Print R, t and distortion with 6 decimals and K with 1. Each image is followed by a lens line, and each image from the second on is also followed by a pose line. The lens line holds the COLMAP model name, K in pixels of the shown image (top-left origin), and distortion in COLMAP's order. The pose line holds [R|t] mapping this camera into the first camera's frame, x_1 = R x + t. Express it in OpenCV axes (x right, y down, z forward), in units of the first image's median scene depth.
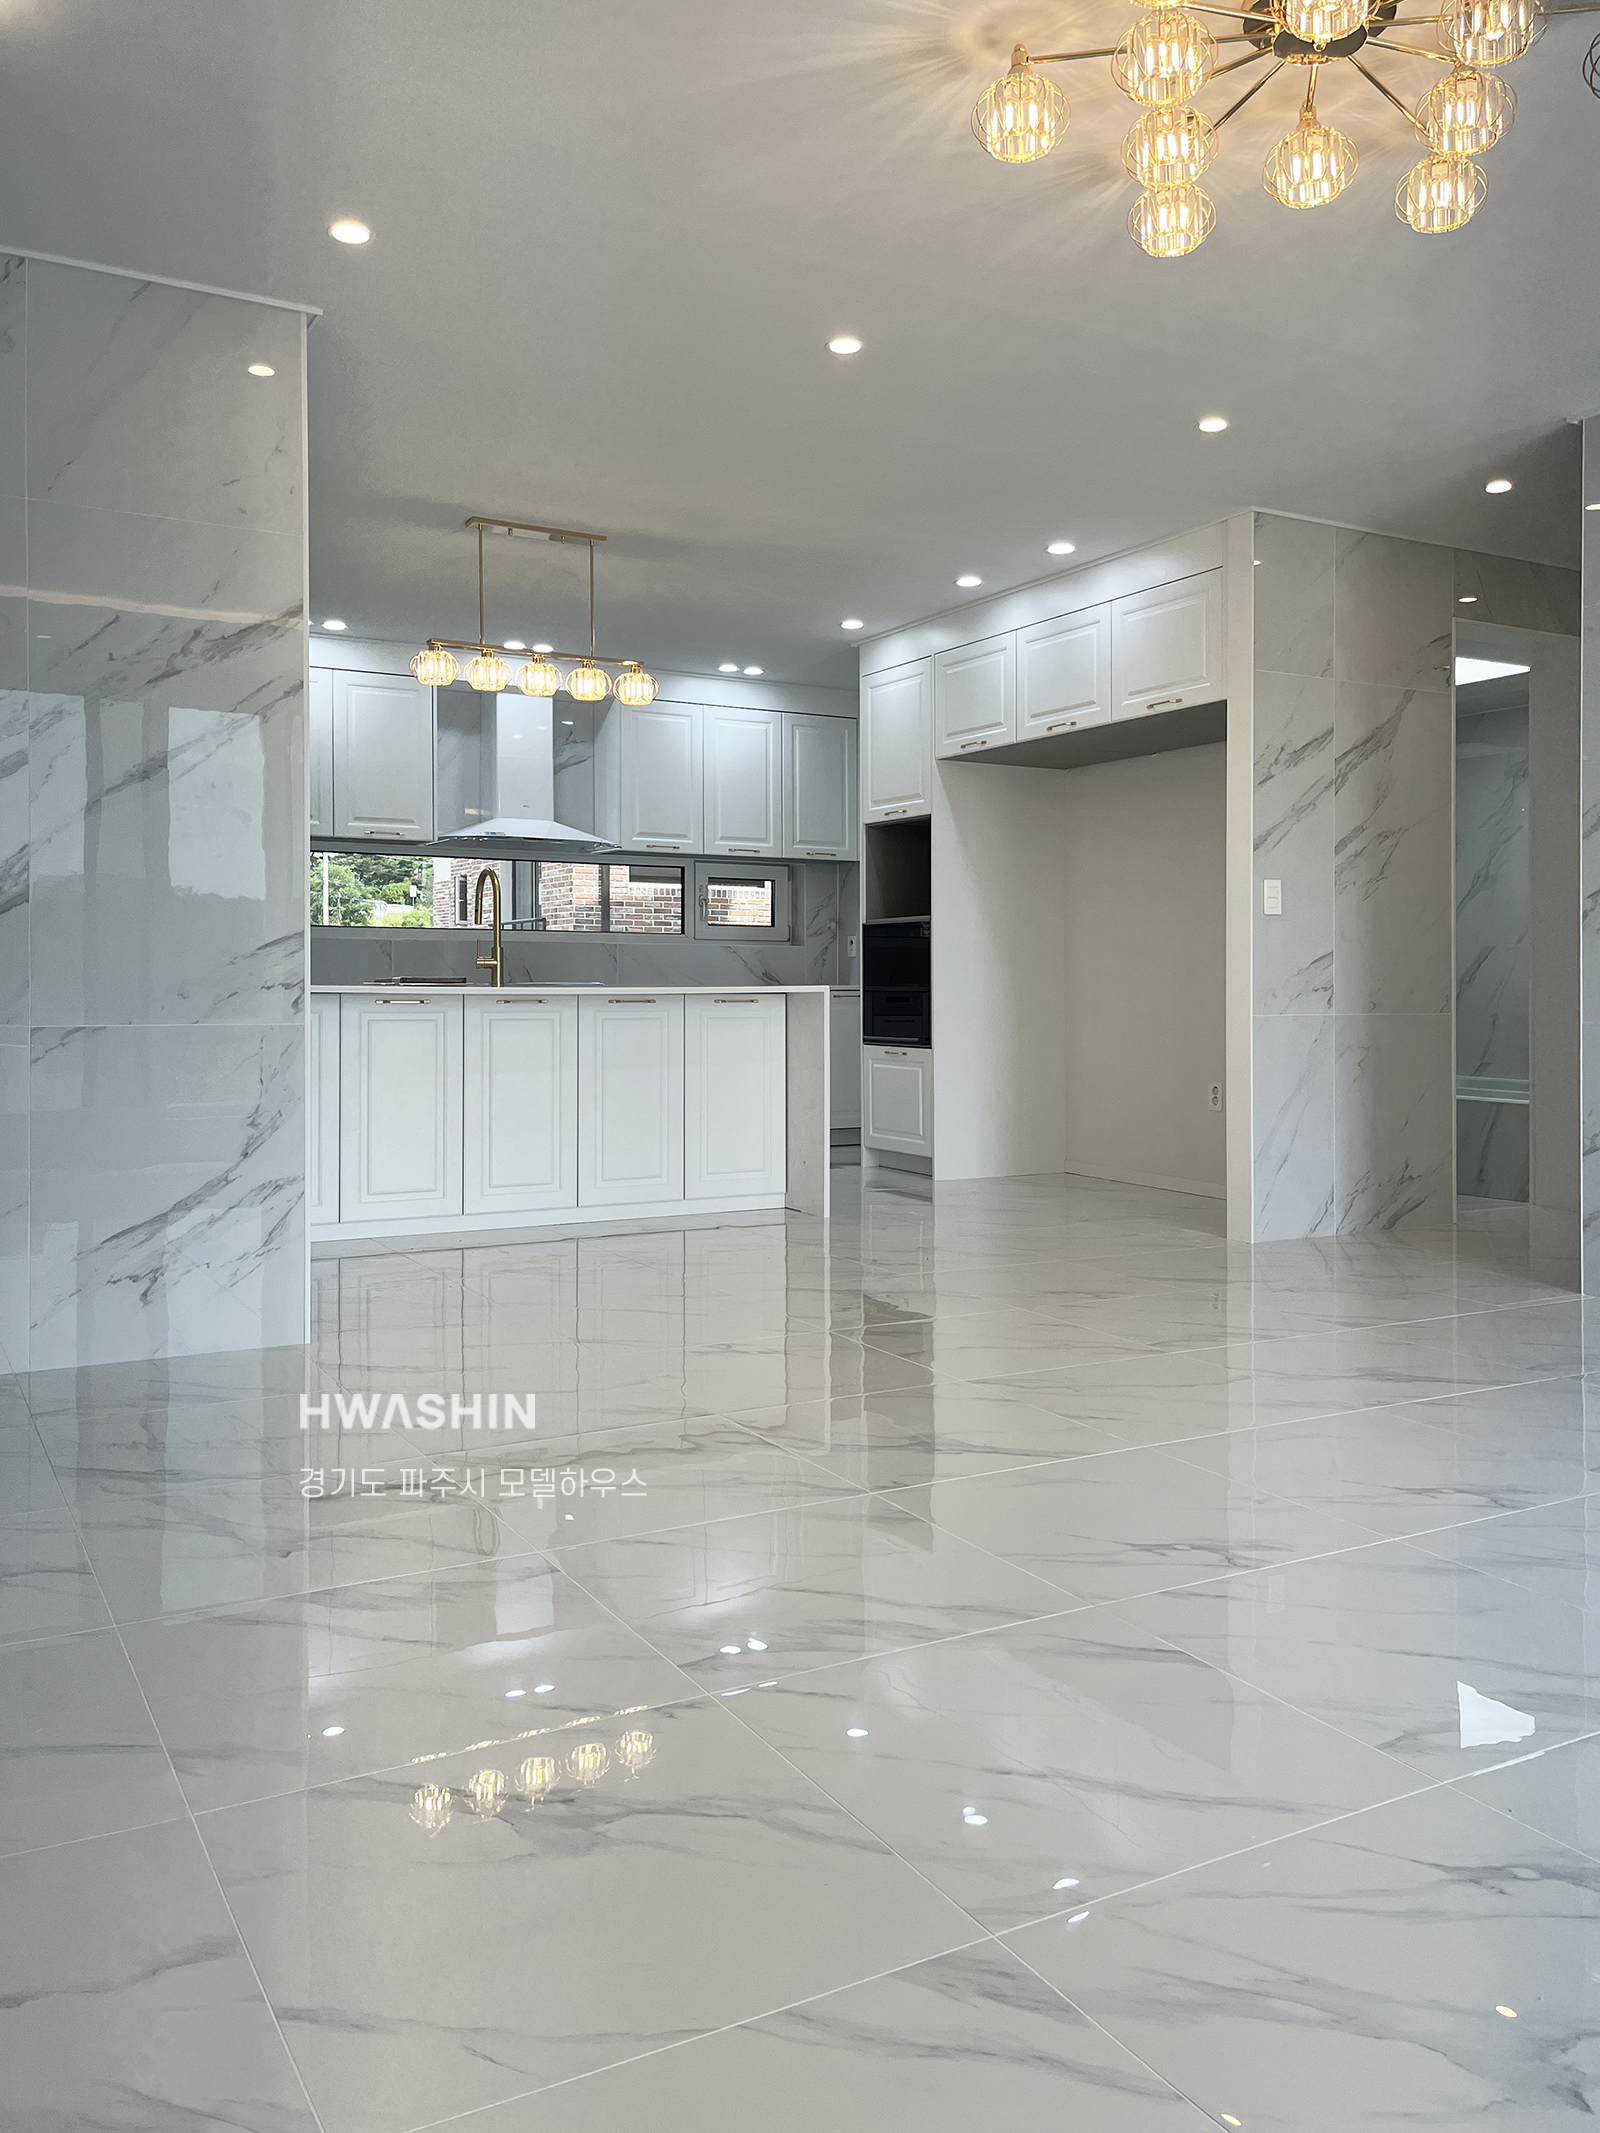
lens RADIAL K [[1591.7, 0, 839.0], [0, 1591.7, 1001.5], [0, 0, 1]] dist [0.047548, -0.078894]
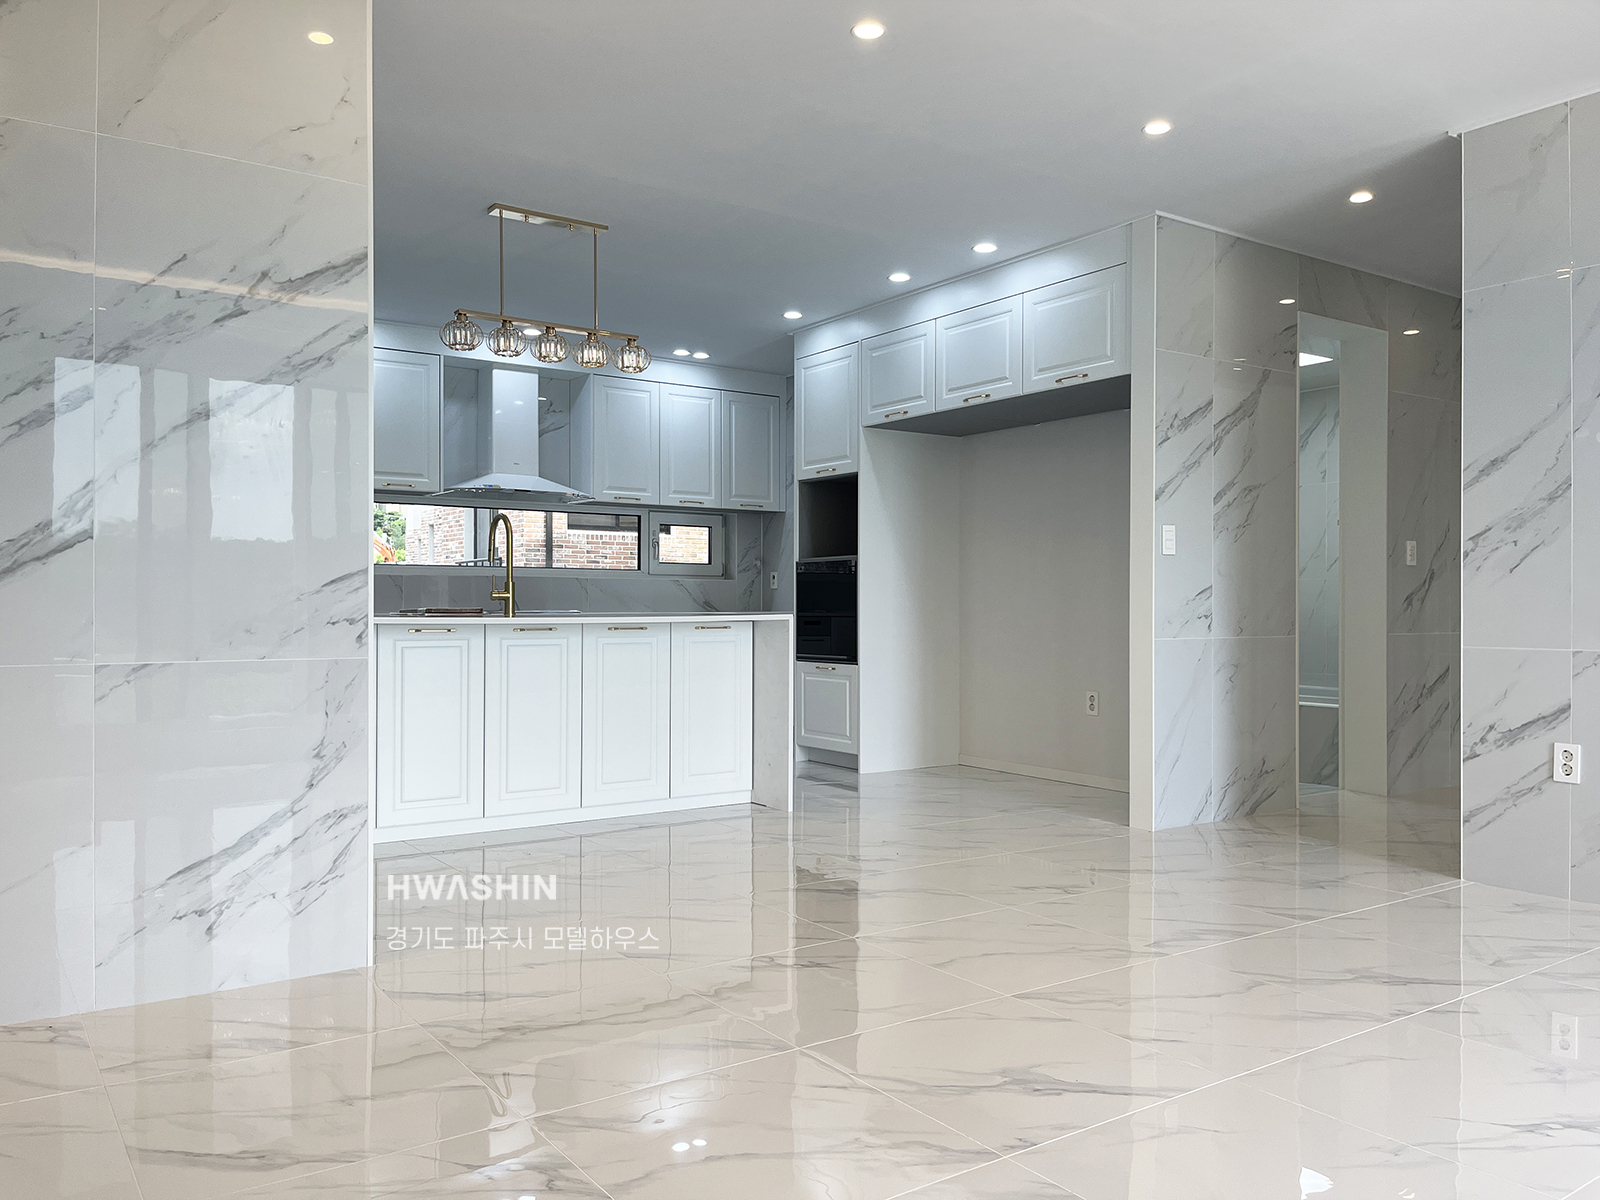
lens RADIAL K [[1168.7, 0, 776.5], [0, 1168.7, 608.6], [0, 0, 1]] dist [0.070173, -0.095026]
pose [[0.997961, -0.001197, 0.063823, -0.072923], [0.001781, 0.999957, -0.009103, -0.006349], [-0.063809, 0.009198, 0.997920, 0.135660]]
